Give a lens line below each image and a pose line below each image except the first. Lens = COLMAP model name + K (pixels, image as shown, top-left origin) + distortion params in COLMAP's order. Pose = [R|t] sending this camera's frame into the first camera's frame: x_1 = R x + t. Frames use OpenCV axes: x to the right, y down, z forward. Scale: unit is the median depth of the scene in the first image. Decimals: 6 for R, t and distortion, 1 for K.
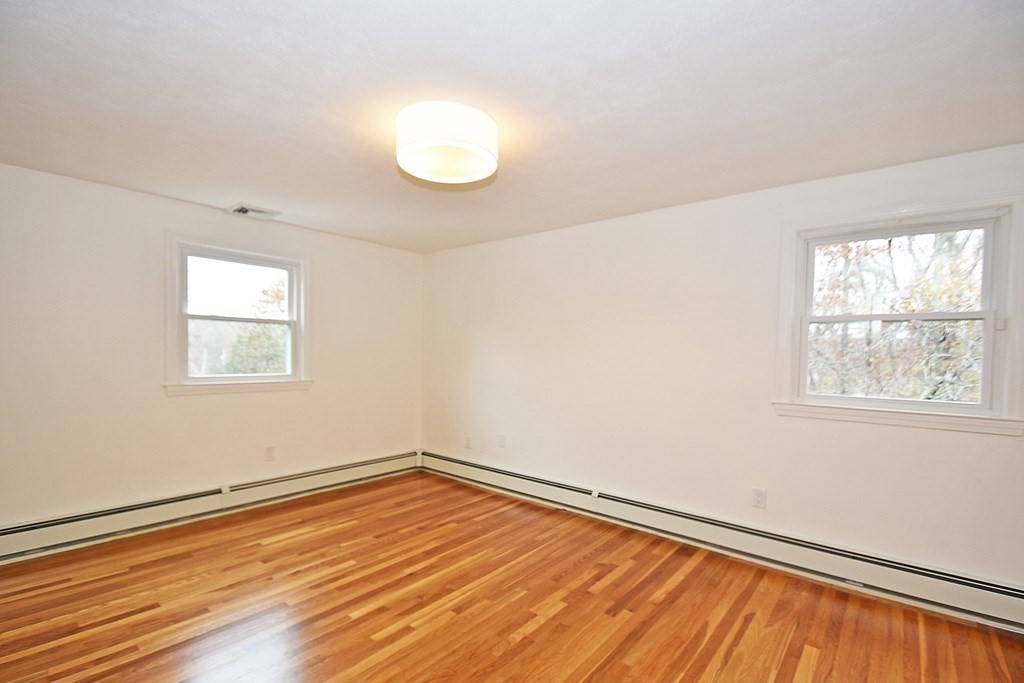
lens RADIAL K [[467.0, 0, 511.1], [0, 467.0, 365.1], [0, 0, 1]] dist [-0.000881, -0.000206]
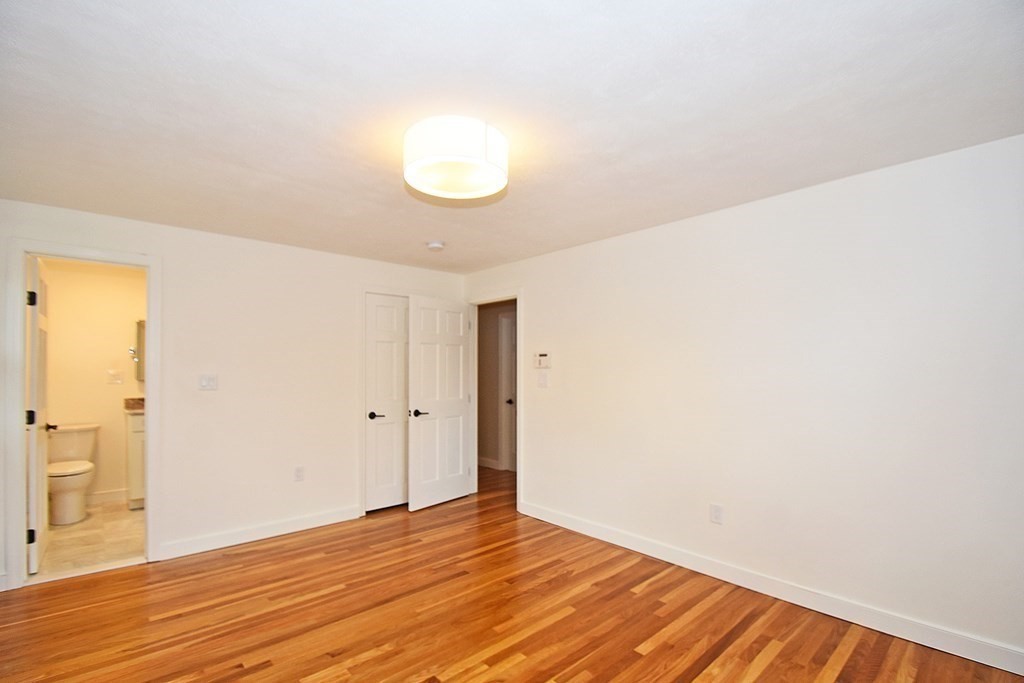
lens RADIAL K [[467.0, 0, 511.1], [0, 467.0, 365.1], [0, 0, 1]] dist [-0.000881, -0.000206]
pose [[-0.990160, -0.016387, 0.138979, -0.390540], [-0.013088, 0.999611, 0.024625, -0.071096], [-0.139329, 0.022564, -0.989989, 1.951148]]
